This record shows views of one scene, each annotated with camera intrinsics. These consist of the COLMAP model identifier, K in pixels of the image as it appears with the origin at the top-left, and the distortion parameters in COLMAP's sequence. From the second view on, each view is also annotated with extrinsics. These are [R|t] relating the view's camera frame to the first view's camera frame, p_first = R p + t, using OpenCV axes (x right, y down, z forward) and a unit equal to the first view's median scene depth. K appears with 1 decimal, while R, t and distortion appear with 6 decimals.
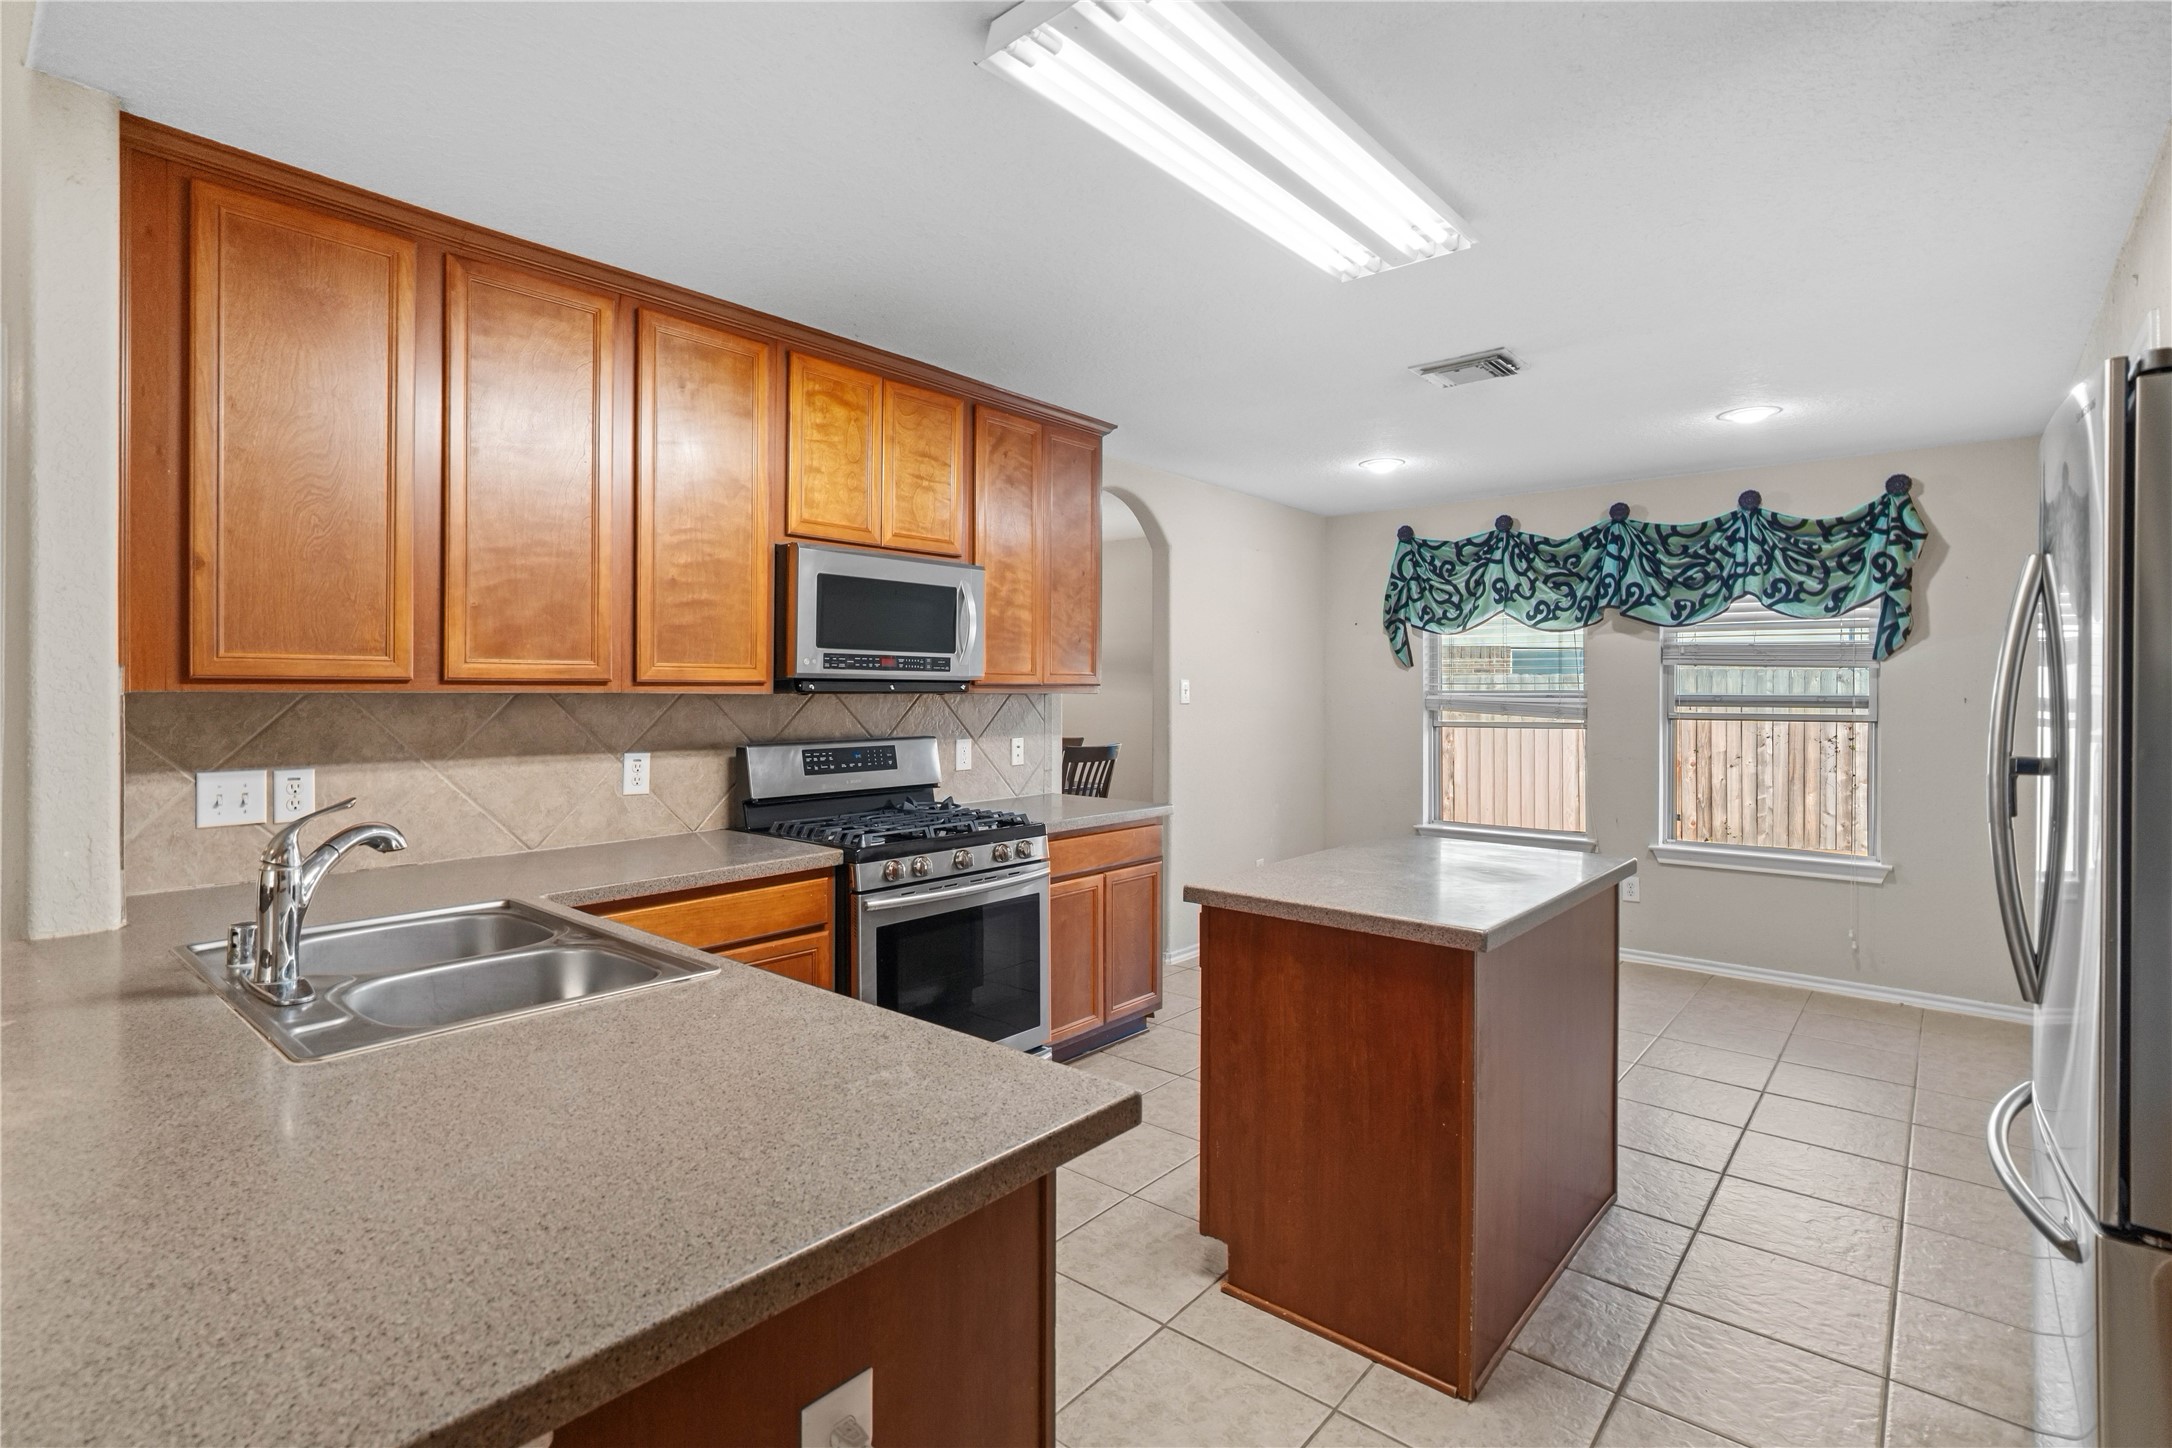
lens RADIAL K [[1042.8, 0, 1082.2], [0, 1042.8, 689.4], [0, 0, 1]] dist [-0.003484, -0.000712]
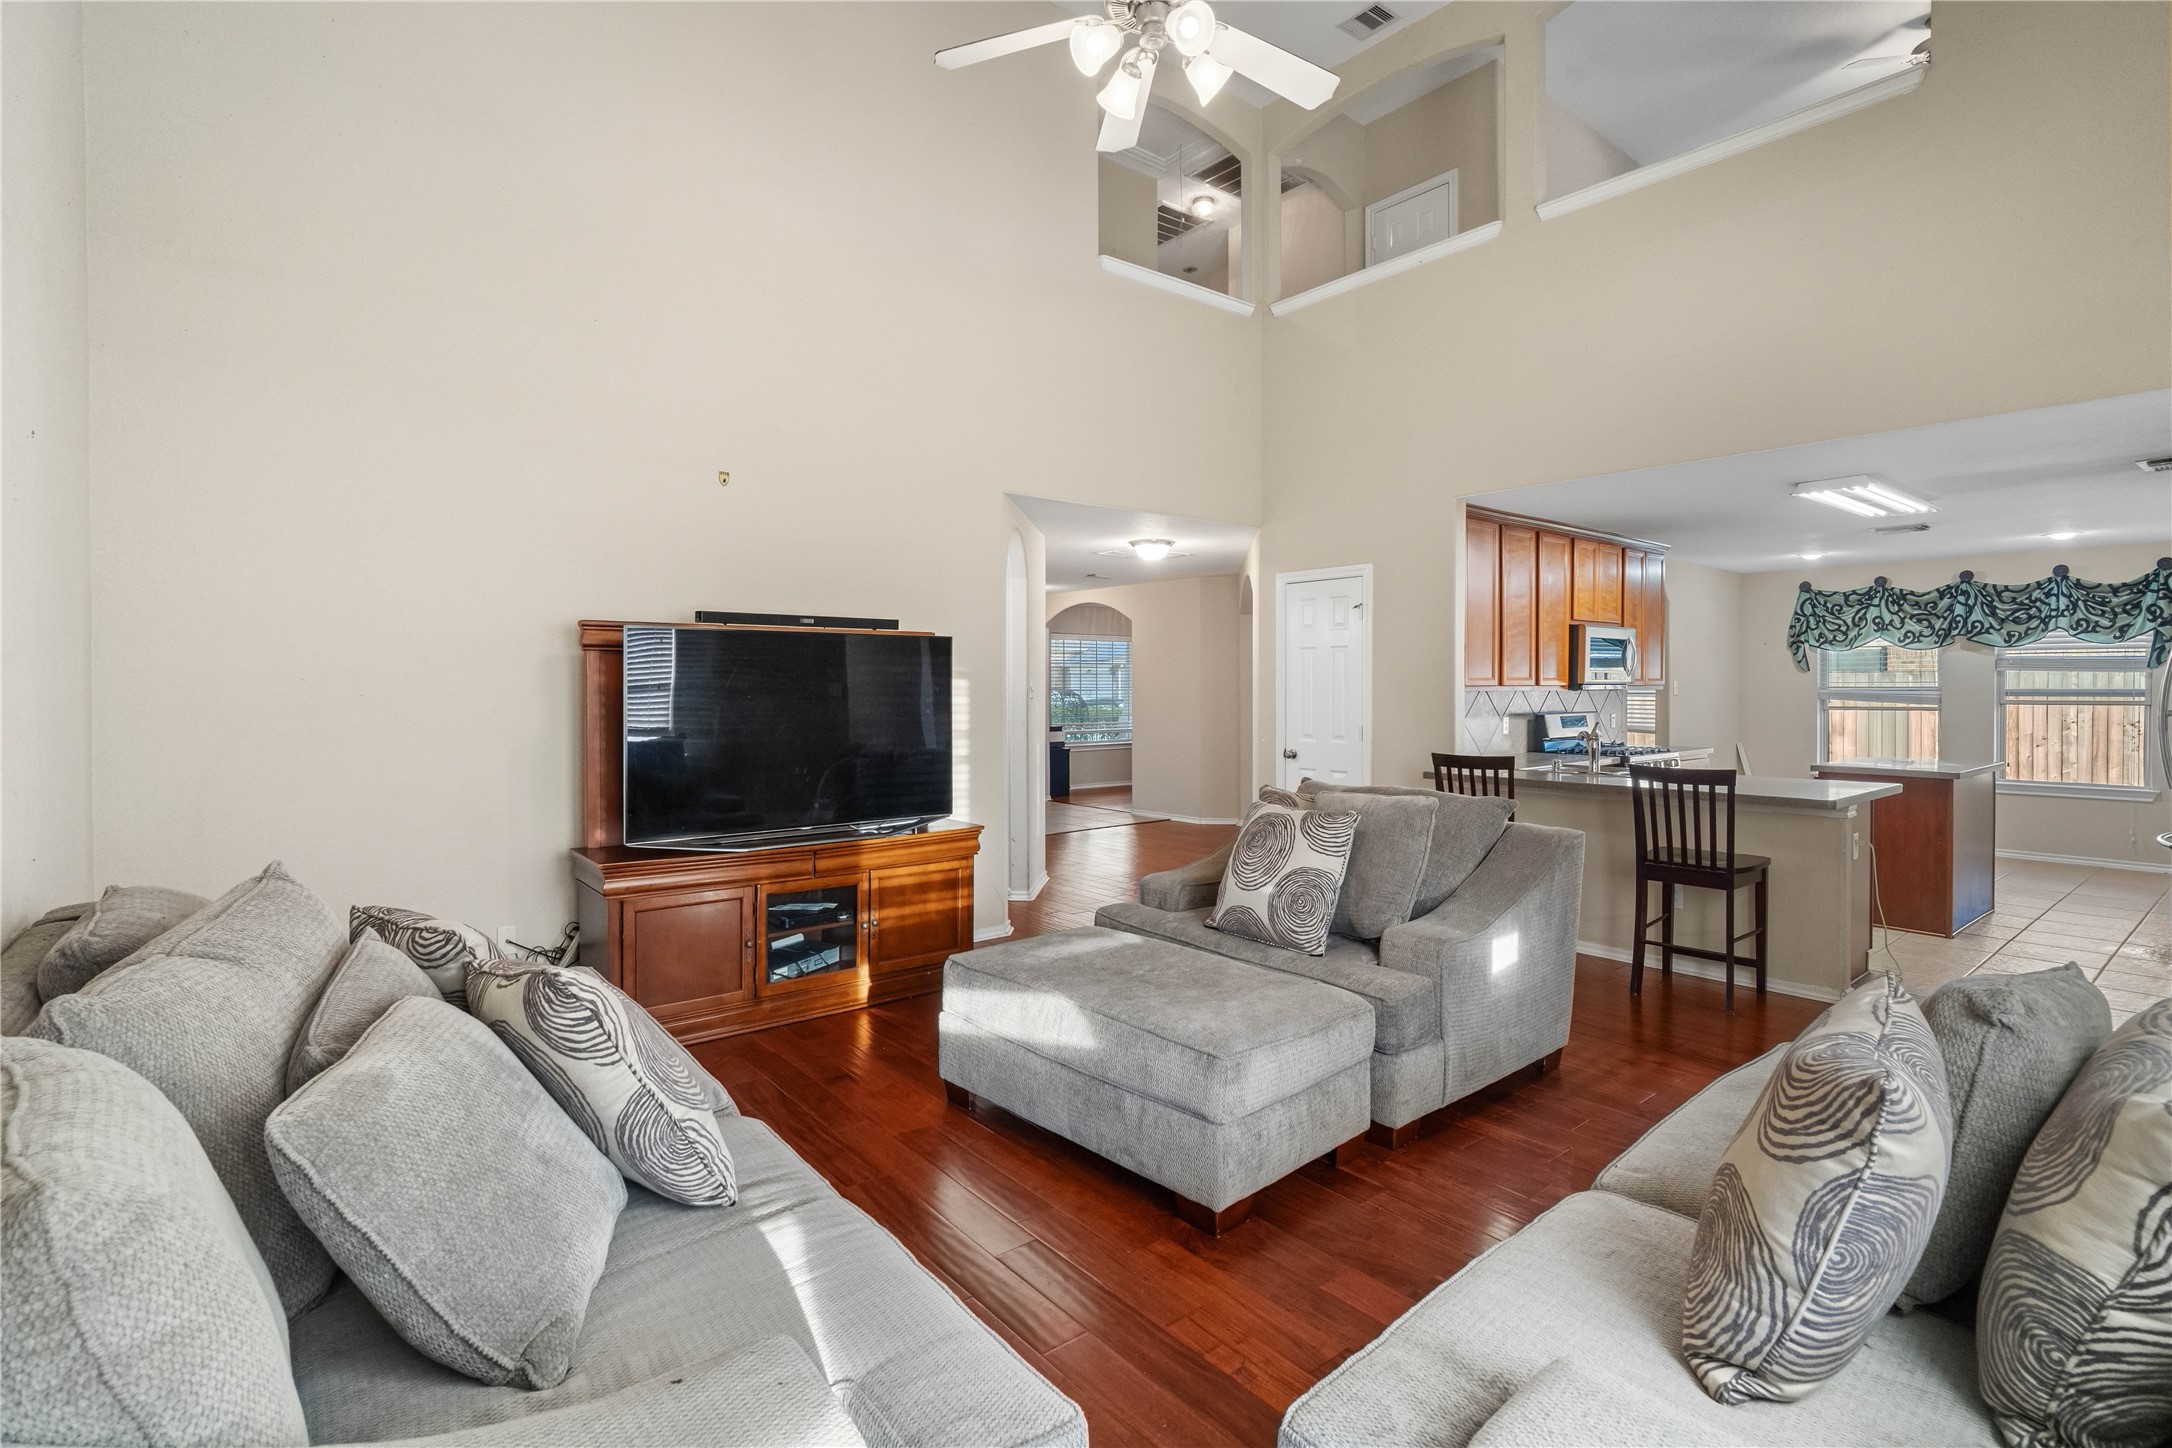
lens RADIAL K [[1033.4, 0, 1096.5], [0, 1033.4, 694.5], [0, 0, 1]] dist [-0.005130, 0.009305]
pose [[0.985024, -0.001692, -0.172407, -0.549881], [0.003519, 0.999941, 0.010290, -0.007640], [0.172379, -0.010743, 0.984972, -0.835161]]
